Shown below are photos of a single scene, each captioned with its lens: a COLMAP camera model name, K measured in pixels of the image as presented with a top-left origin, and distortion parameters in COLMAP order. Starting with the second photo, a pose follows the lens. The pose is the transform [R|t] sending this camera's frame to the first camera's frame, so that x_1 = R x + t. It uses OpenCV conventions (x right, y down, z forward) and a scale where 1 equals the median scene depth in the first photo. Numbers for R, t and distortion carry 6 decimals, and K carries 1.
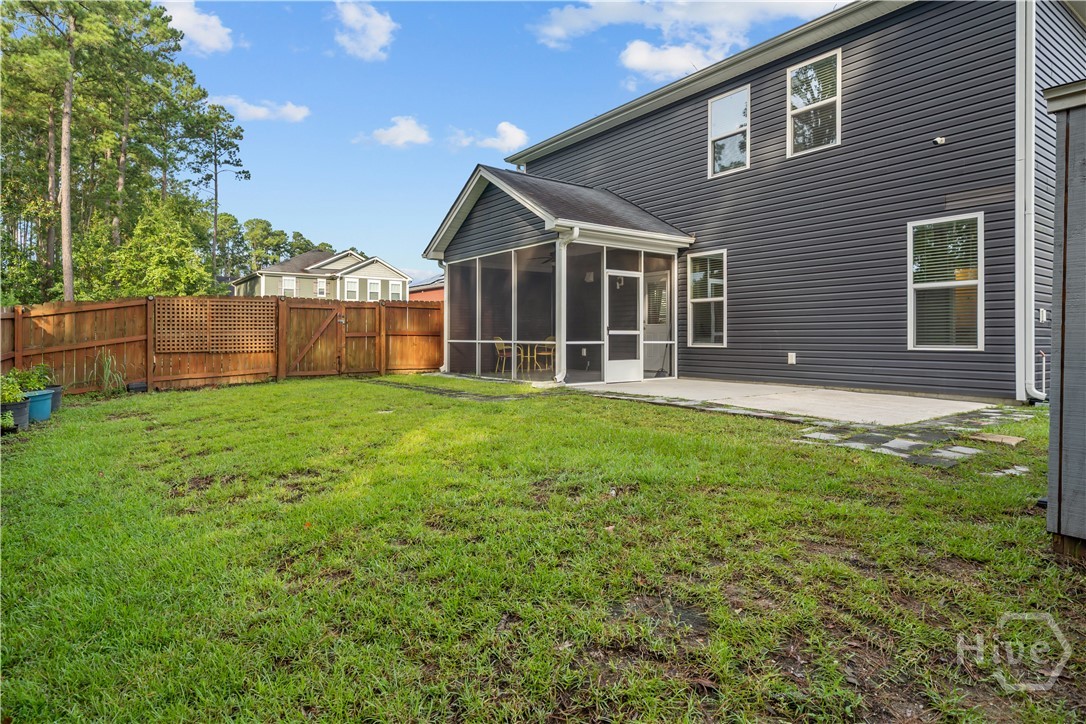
lens RADIAL K [[600.5, 0, 543.1], [0, 600.5, 326.0], [0, 0, 1]] dist [0.000805, 0.000321]
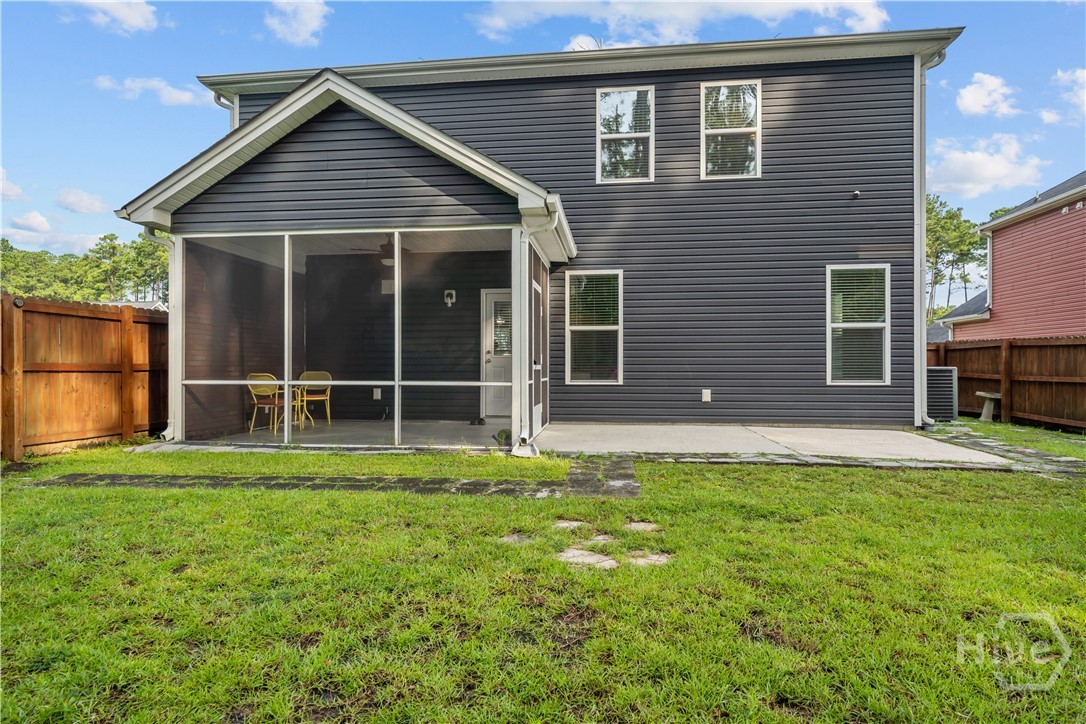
lens RADIAL K [[604.0, 0, 543.0], [0, 604.0, 362.0], [0, 0, 1]] dist [-0.003405, -0.001374]
pose [[0.685980, 0.003325, 0.727613, -0.423593], [-0.012923, 0.999887, 0.007615, -0.001903], [-0.727506, -0.014627, 0.685946, 0.517856]]
